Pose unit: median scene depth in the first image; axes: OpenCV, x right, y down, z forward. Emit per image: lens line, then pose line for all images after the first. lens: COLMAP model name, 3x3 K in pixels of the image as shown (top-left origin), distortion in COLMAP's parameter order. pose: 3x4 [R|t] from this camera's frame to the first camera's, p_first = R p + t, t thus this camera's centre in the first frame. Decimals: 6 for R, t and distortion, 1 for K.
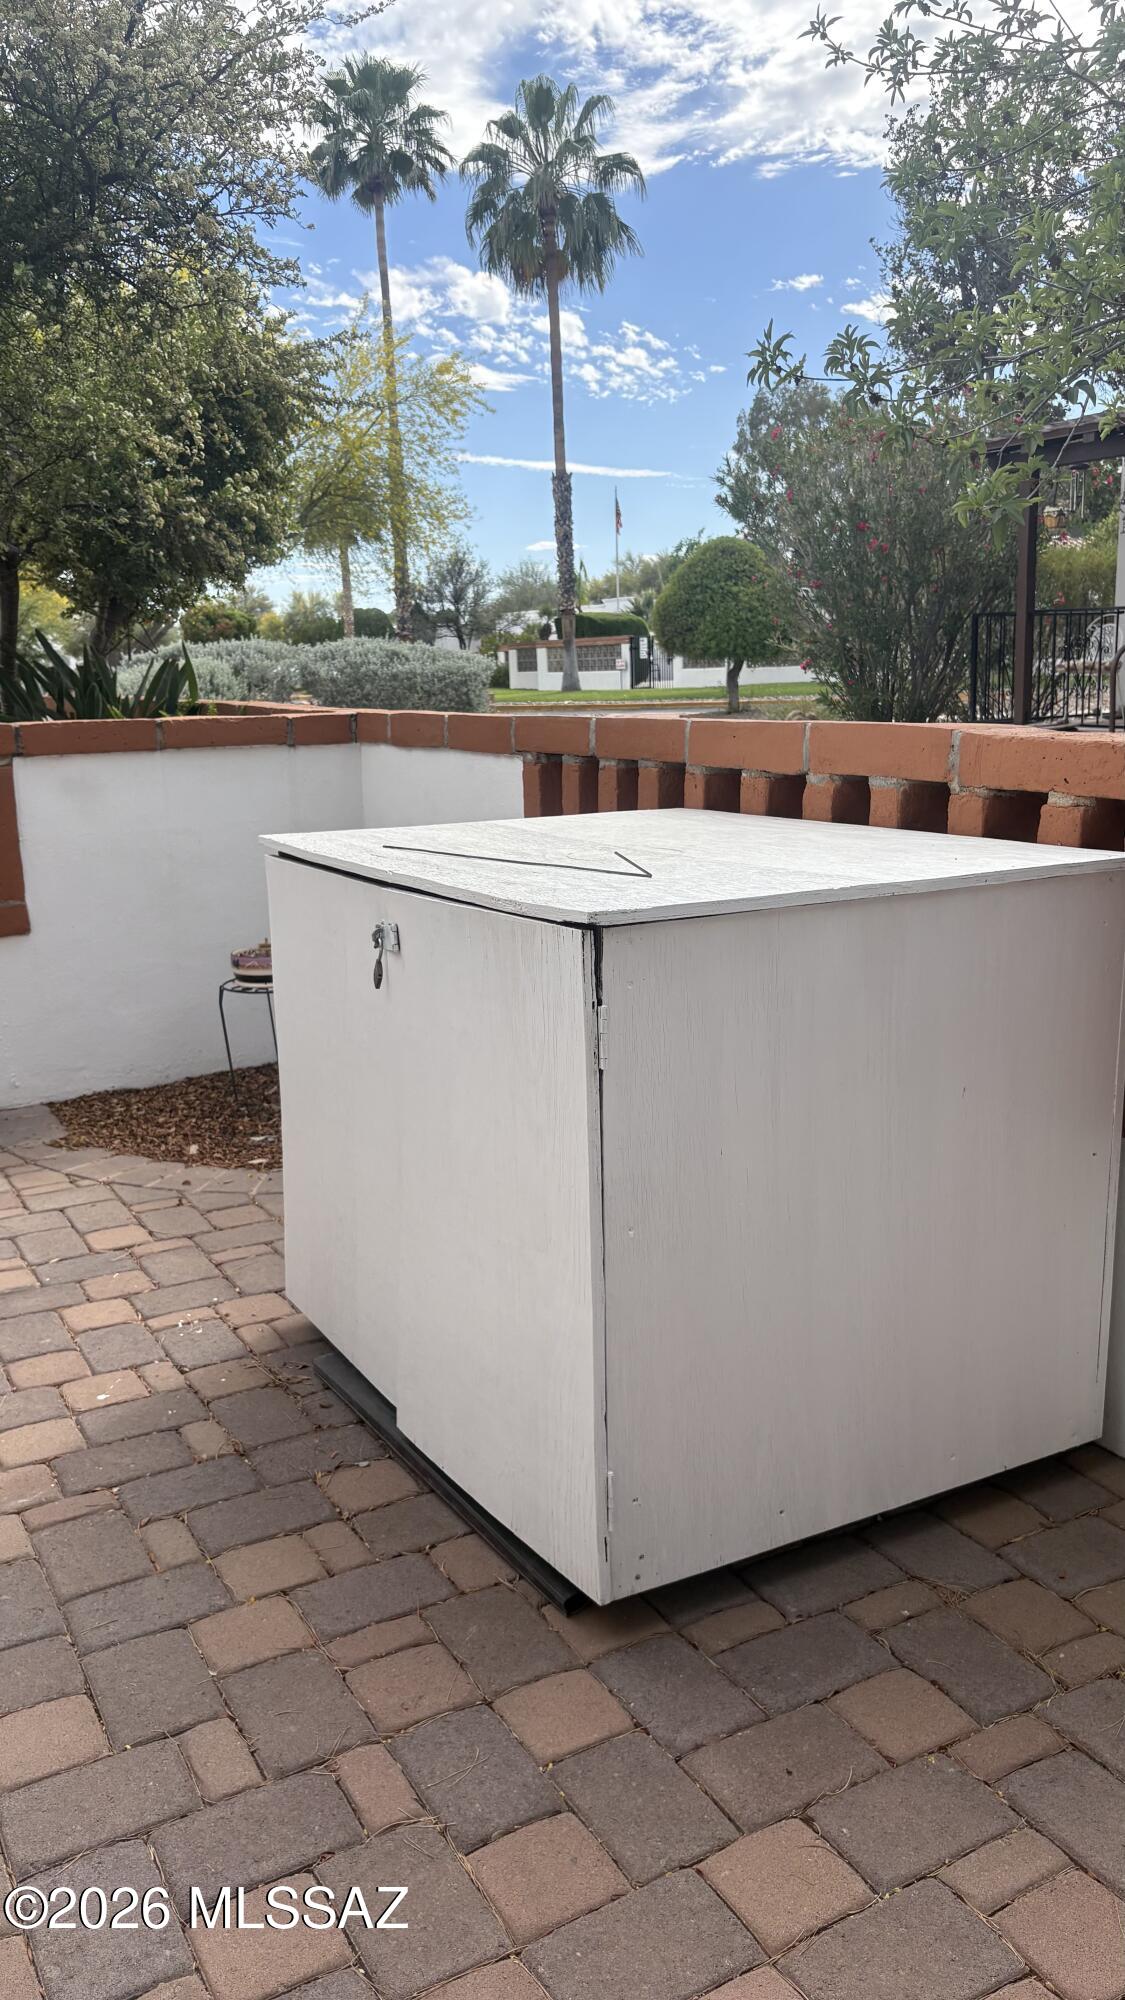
lens RADIAL K [[1515.9, 0, 560.9], [0, 1515.9, 1003.9], [0, 0, 1]] dist [-0.011529, -0.002202]
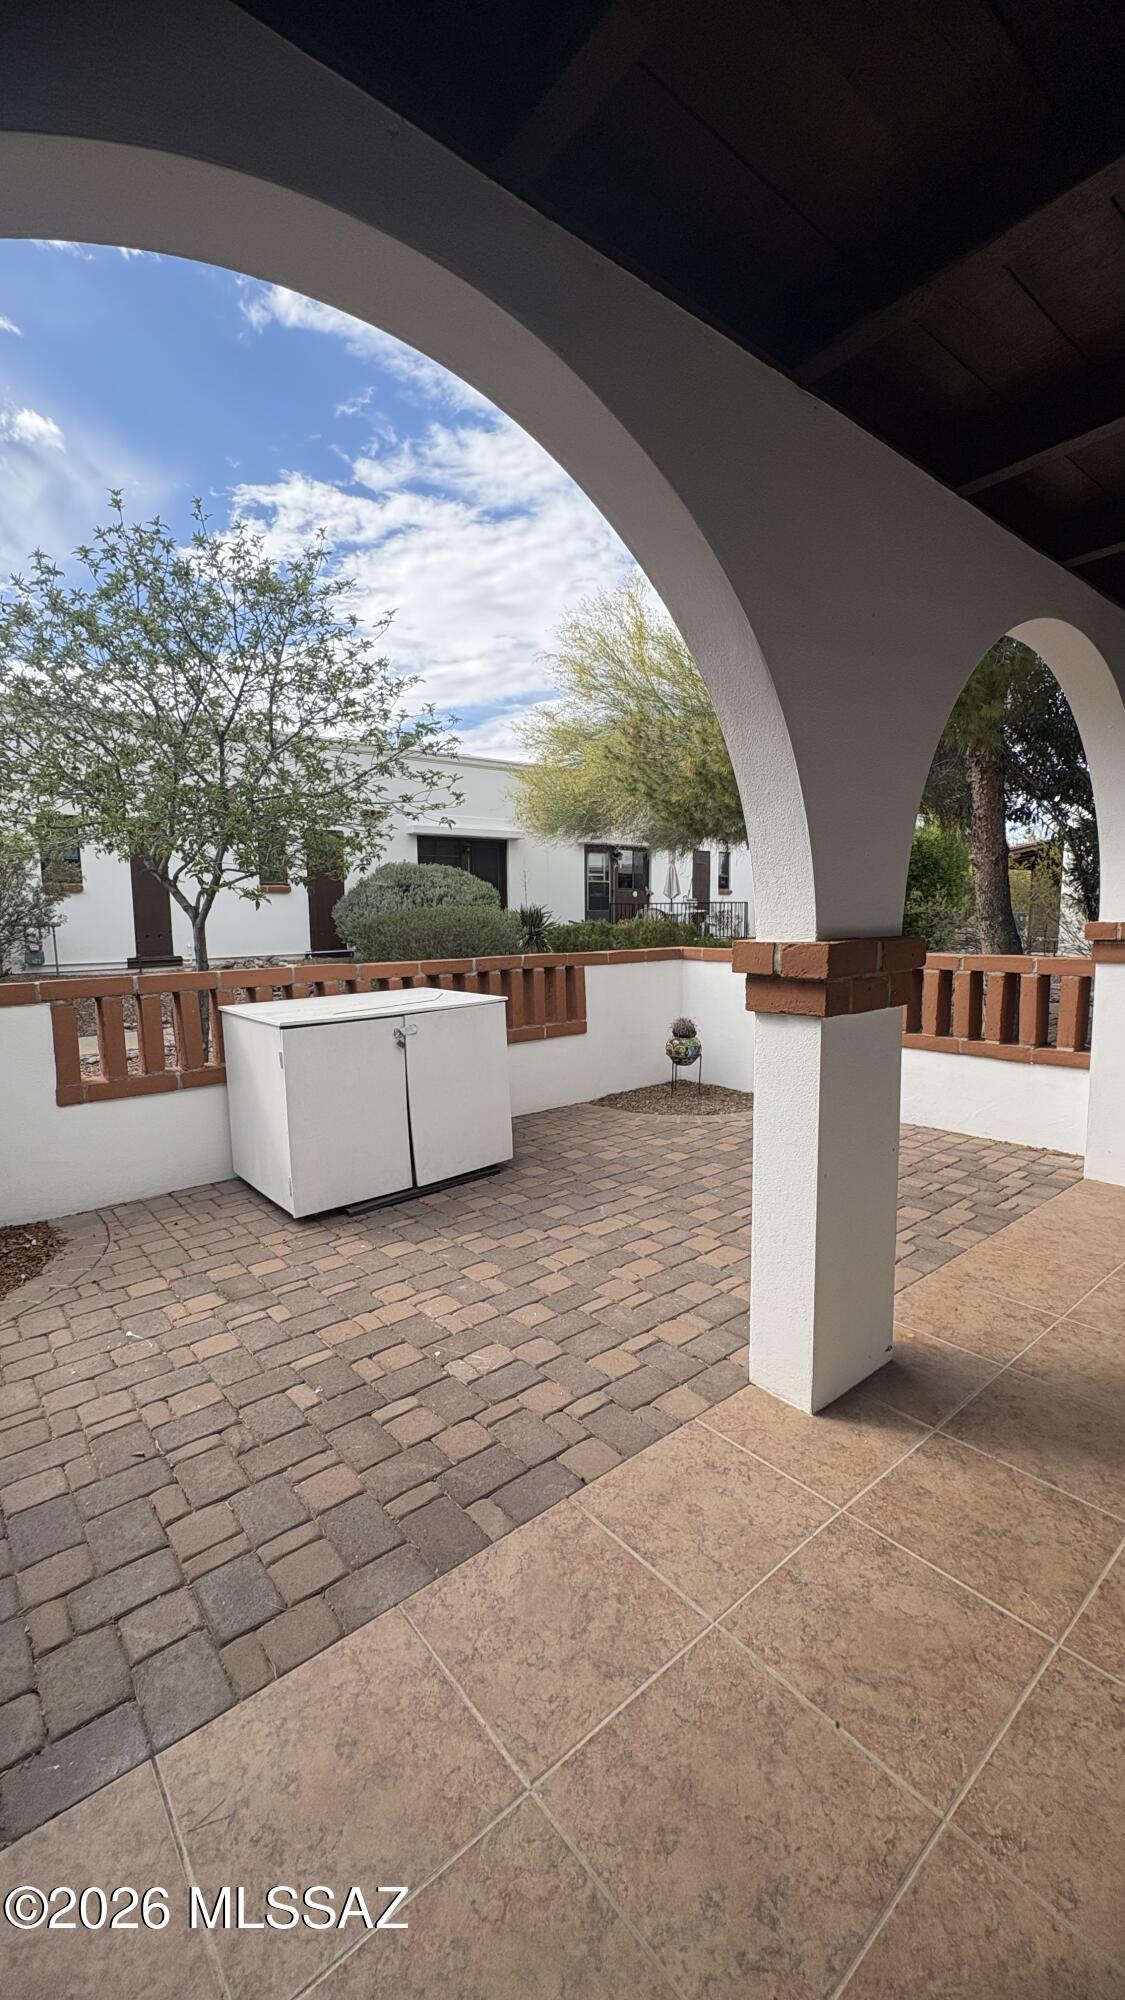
lens RADIAL K [[789.8, 0, 557.8], [0, 789.8, 999.9], [0, 0, 1]] dist [0.000512, 0.000013]
pose [[-0.181562, -0.078231, 0.980263, -1.776317], [0.227908, 0.966342, 0.119333, -0.228054], [-0.956605, 0.245076, -0.157622, 0.909952]]
